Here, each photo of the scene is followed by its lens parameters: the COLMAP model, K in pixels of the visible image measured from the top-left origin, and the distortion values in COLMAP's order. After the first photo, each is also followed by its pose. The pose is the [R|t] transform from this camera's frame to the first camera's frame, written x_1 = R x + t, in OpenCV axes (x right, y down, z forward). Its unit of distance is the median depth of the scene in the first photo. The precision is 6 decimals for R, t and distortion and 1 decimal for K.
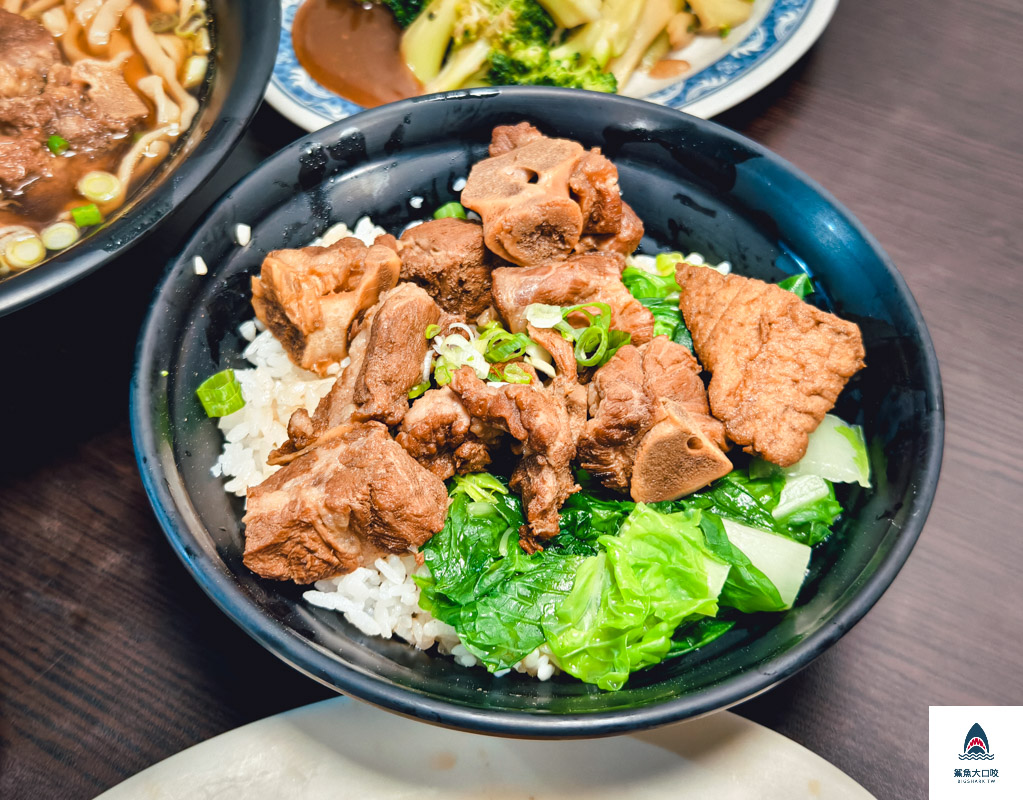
lens RADIAL K [[1539.4, 0, 470.1], [0, 1539.4, 400.1], [0, 0, 1]] dist [0.212377, -1.127587]
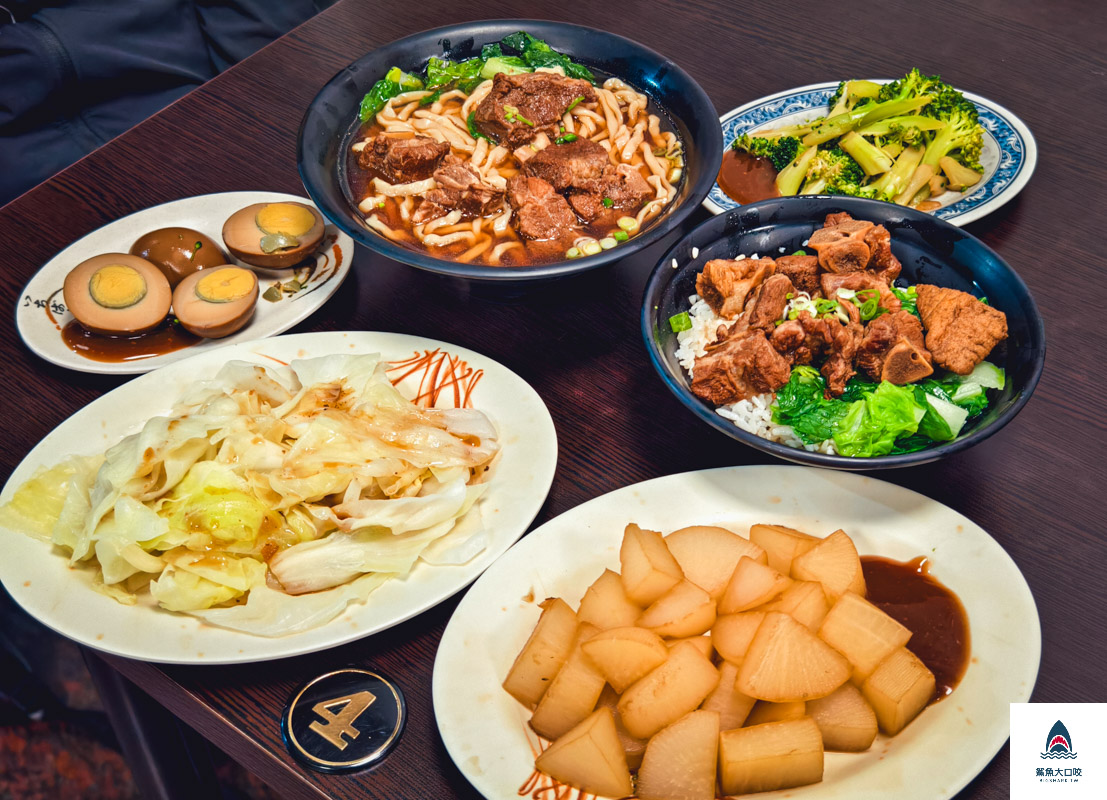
lens RADIAL K [[1494.6, 0, 557.4], [0, 1494.6, 413.2], [0, 0, 1]] dist [0.209875, -0.943786]
pose [[0.985734, 0.099356, -0.135854, -0.040622], [-0.116310, 0.985548, -0.123153, 0.378087], [0.121655, 0.137197, 0.983045, -0.950257]]
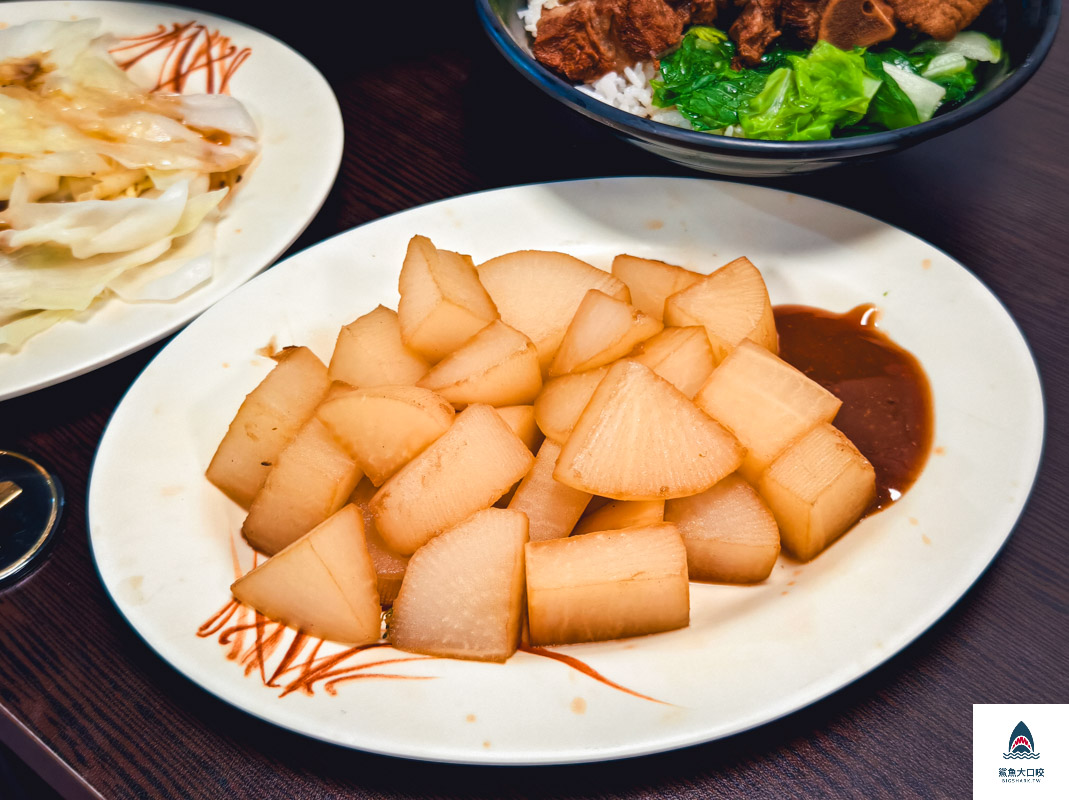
lens RADIAL K [[1440.0, 0, 534.5], [0, 1440.0, 400.0], [0, 0, 1]] dist [0.163953, -0.752555]
pose [[0.981350, 0.127305, -0.144035, 0.079125], [-0.138009, 0.988169, -0.066899, 0.464038], [0.133814, 0.085529, 0.987309, -0.255917]]
